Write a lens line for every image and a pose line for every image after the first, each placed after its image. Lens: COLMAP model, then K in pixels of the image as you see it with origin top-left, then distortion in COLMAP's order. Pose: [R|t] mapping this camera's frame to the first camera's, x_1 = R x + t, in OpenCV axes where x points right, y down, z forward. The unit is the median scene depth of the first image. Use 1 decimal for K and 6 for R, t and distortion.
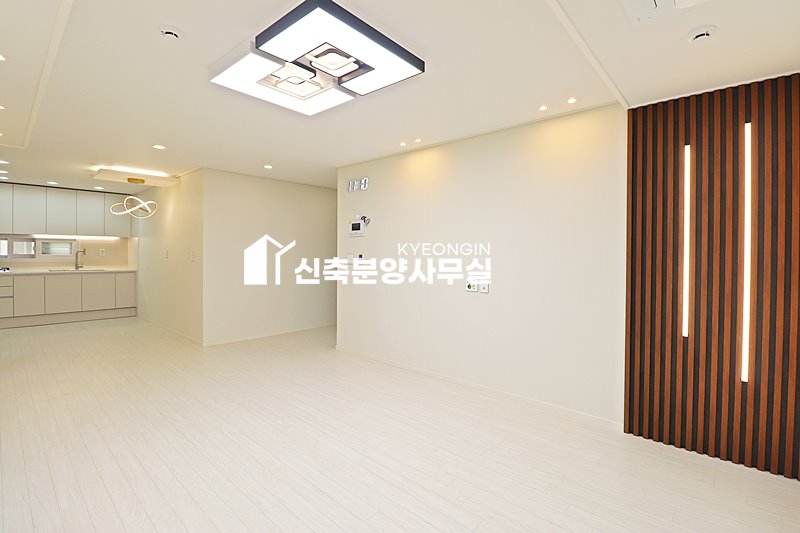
lens RADIAL K [[363.5, 0, 408.4], [0, 363.5, 254.7], [0, 0, 1]] dist [-0.025334, -0.000178]
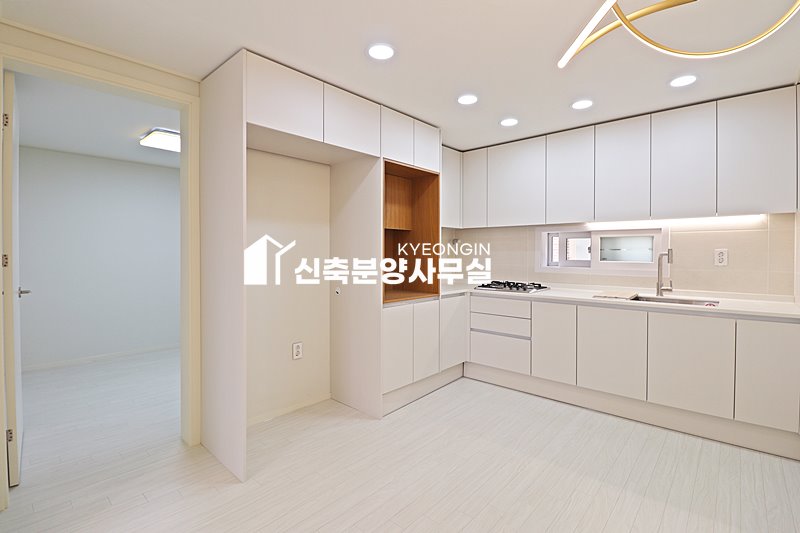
lens RADIAL K [[380.5, 0, 400.5], [0, 380.5, 257.0], [0, 0, 1]] dist [-0.001230, -0.000172]
pose [[-0.010349, 0.004409, -0.999937, -0.581418], [-0.007613, 0.999961, 0.004488, -0.008472], [0.999917, 0.007659, -0.010315, 0.872392]]
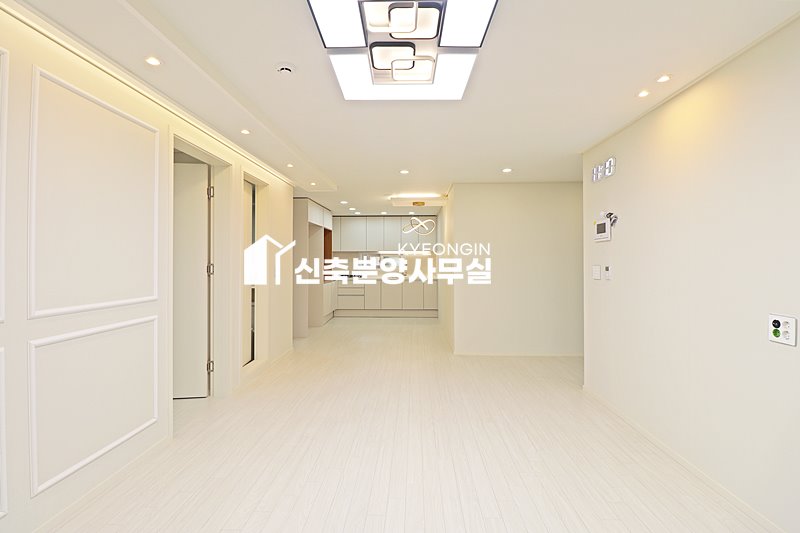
lens RADIAL K [[368.3, 0, 401.2], [0, 368.3, 258.5], [0, 0, 1]] dist [0.002672, -0.014944]
pose [[0.629033, -0.014936, -0.777235, 0.148571], [0.001311, 0.999834, -0.018153, -0.002652], [0.777377, 0.010400, 0.628949, 0.185816]]
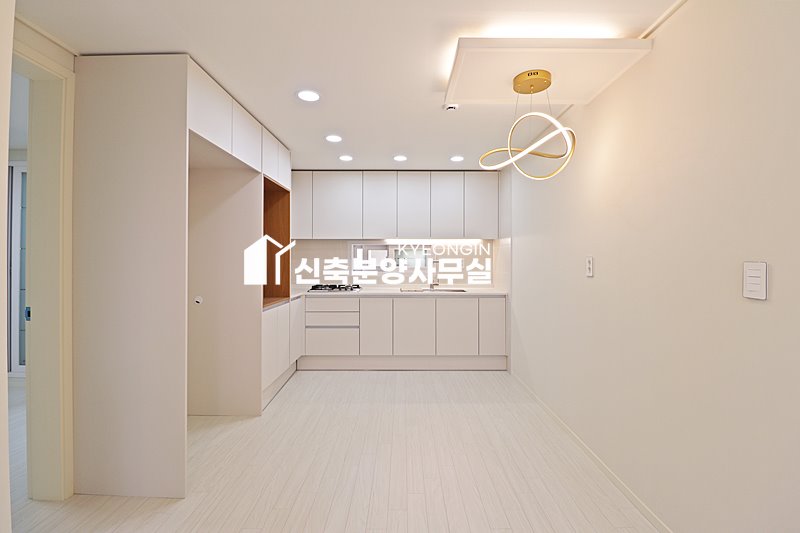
lens RADIAL K [[375.1, 0, 400.5], [0, 375.1, 258.0], [0, 0, 1]] dist [0.003268, 0.000329]
pose [[0.651570, -0.012267, -0.758489, -0.541601], [-0.000852, 0.999857, -0.016903, -0.006418], [0.758588, 0.011659, 0.651466, 0.618719]]
